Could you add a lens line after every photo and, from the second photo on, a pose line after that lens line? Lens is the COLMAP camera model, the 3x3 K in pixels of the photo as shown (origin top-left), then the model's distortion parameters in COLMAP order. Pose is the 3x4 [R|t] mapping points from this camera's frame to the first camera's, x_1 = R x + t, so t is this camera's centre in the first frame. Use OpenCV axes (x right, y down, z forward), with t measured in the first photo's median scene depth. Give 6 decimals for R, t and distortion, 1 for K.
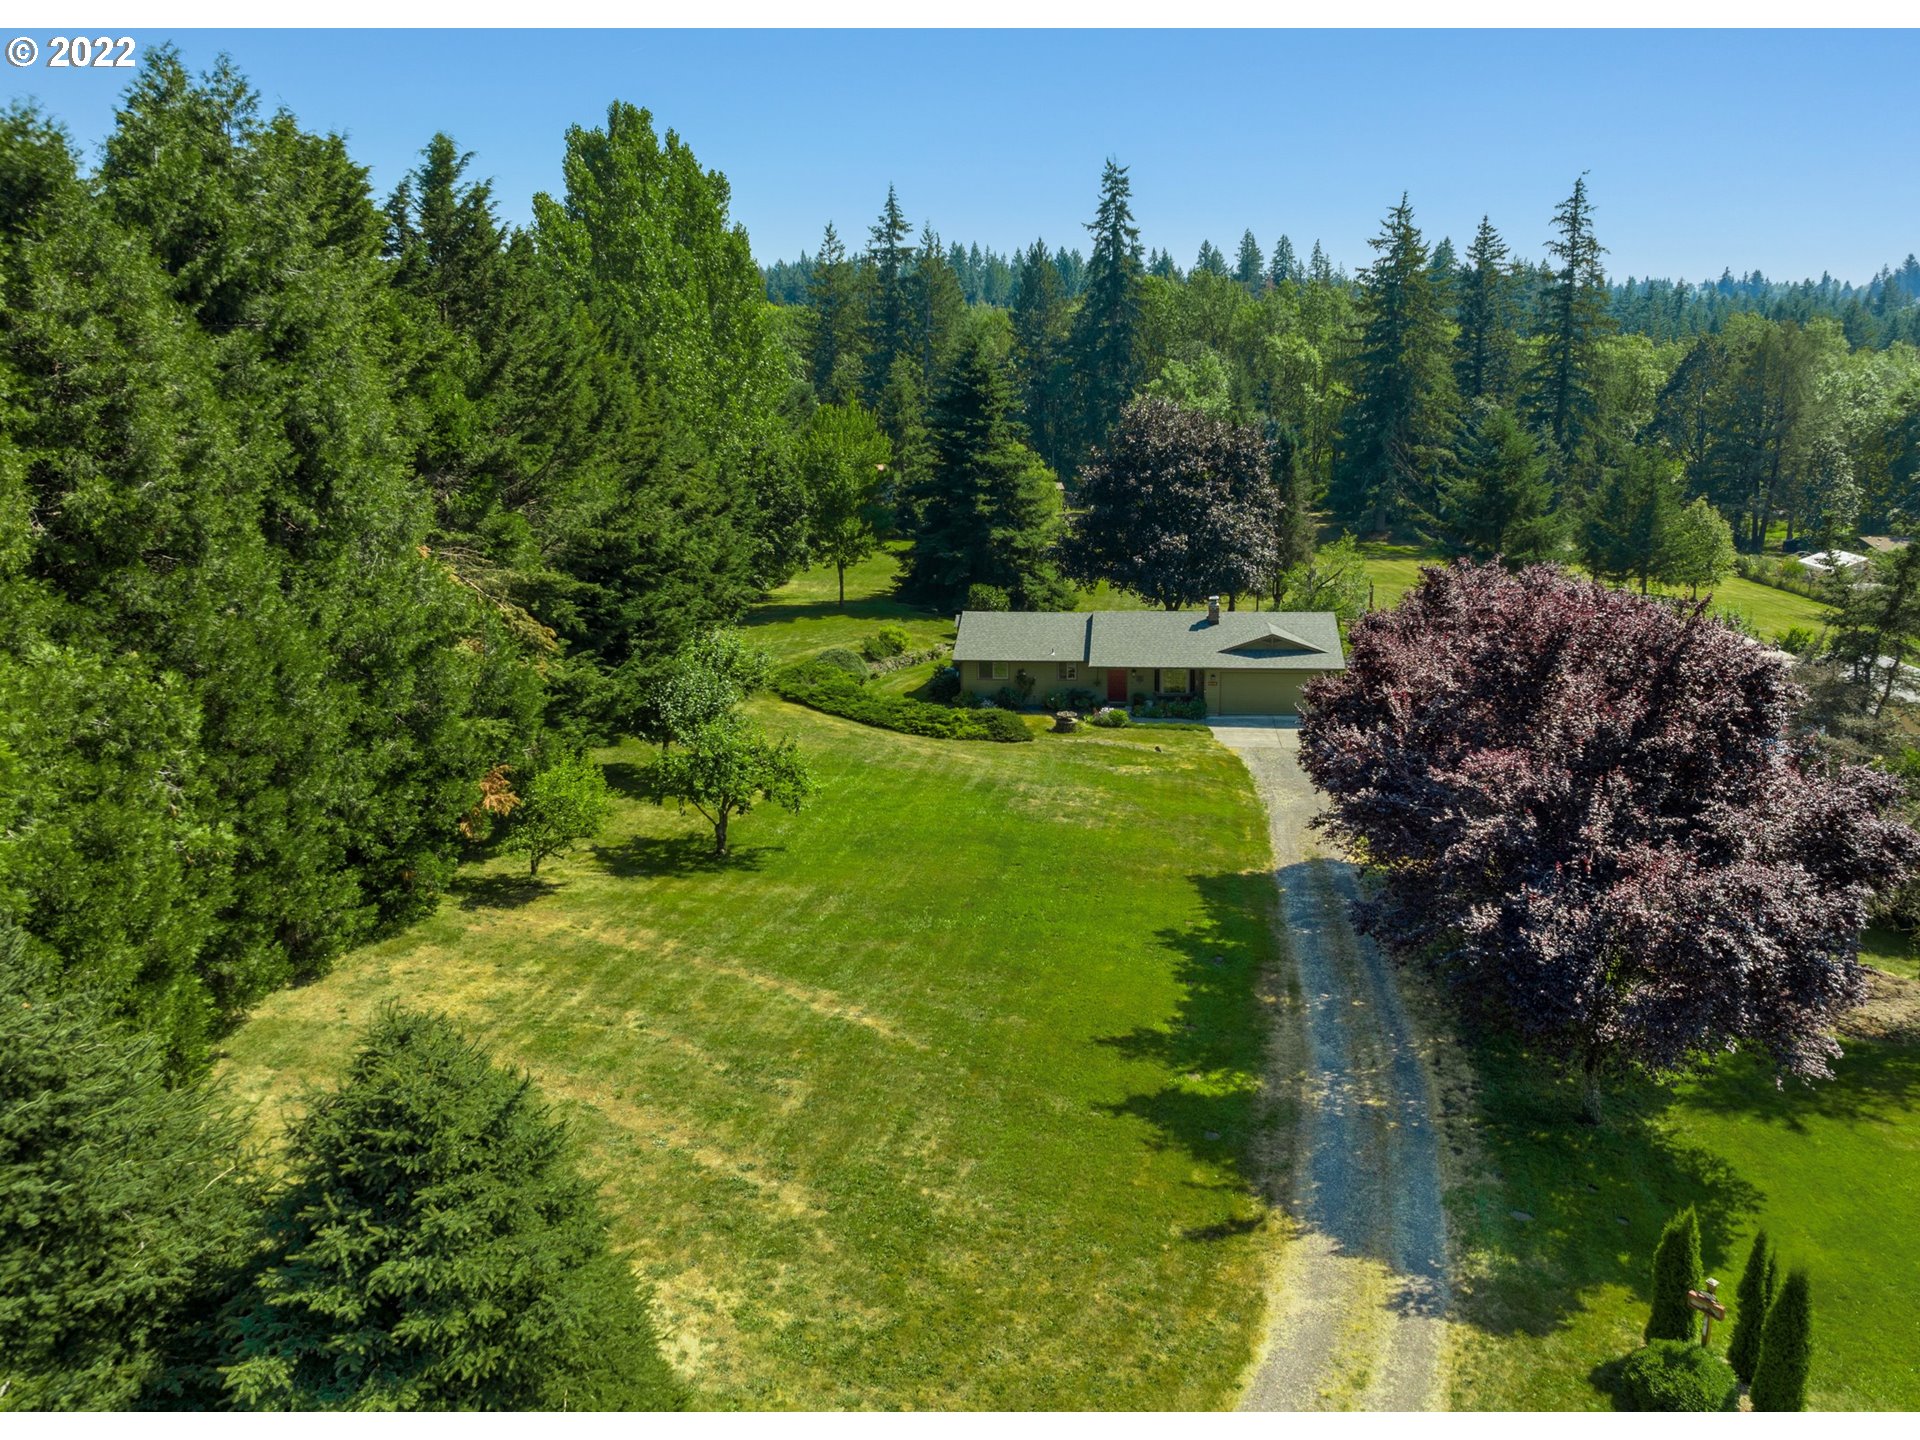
lens RADIAL K [[1743.4, 0, 960.0], [0, 1743.4, 720.0], [0, 0, 1]] dist [-0.044317, -0.001834]
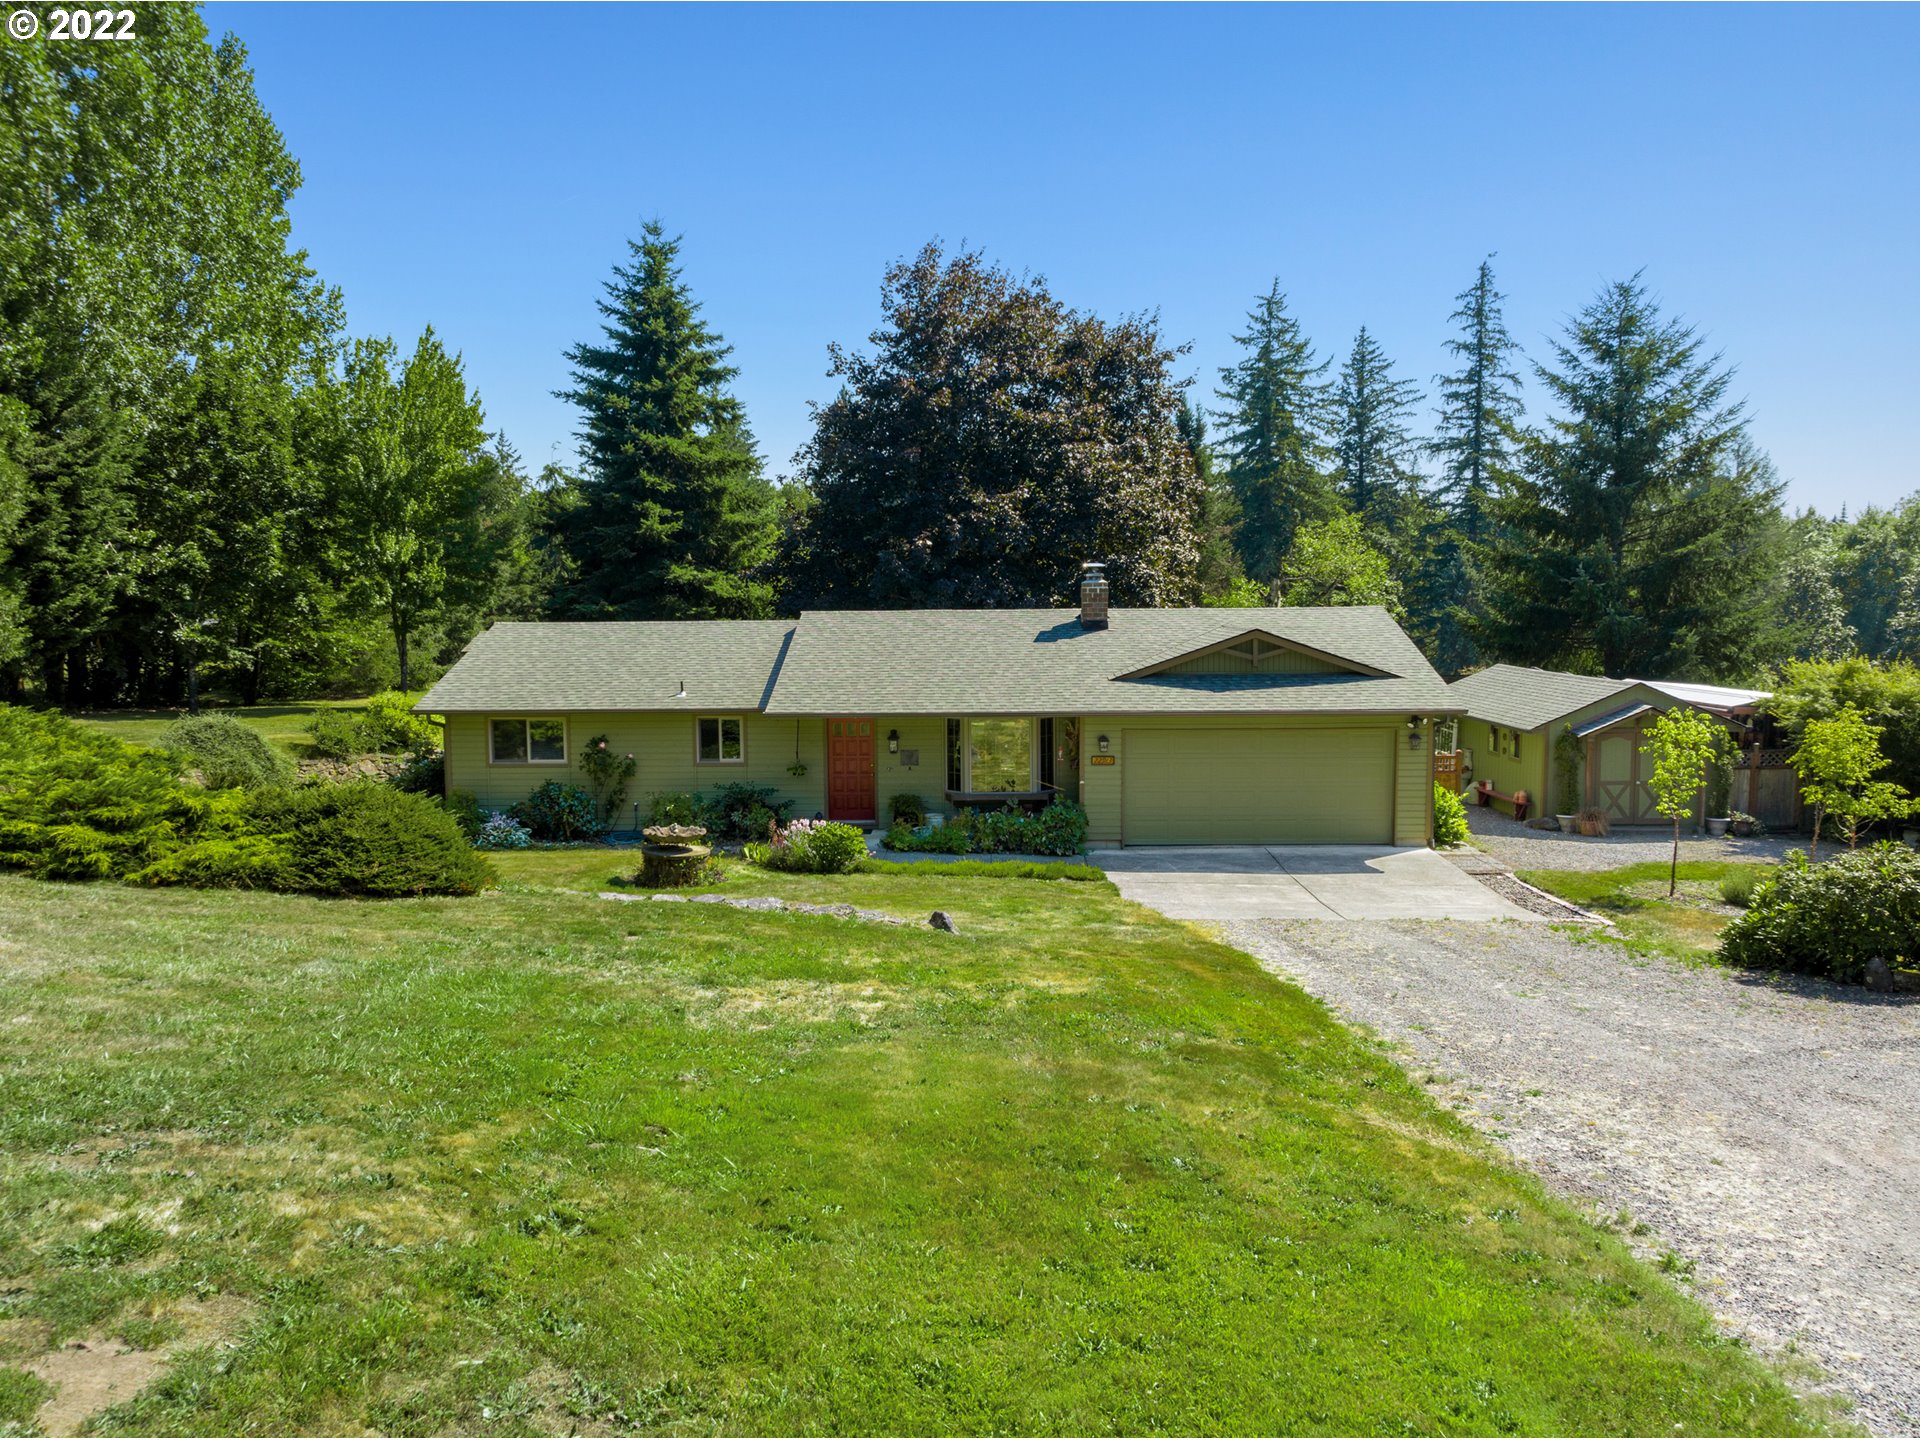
lens RADIAL K [[1743.4, 0, 960.0], [0, 1743.4, 720.0], [0, 0, 1]] dist [-0.044317, -0.001834]
pose [[0.995183, 0.001685, 0.098018, 0.079005], [0.011048, 0.991554, -0.129222, 0.018025], [-0.097408, 0.129682, 0.986759, 0.638591]]
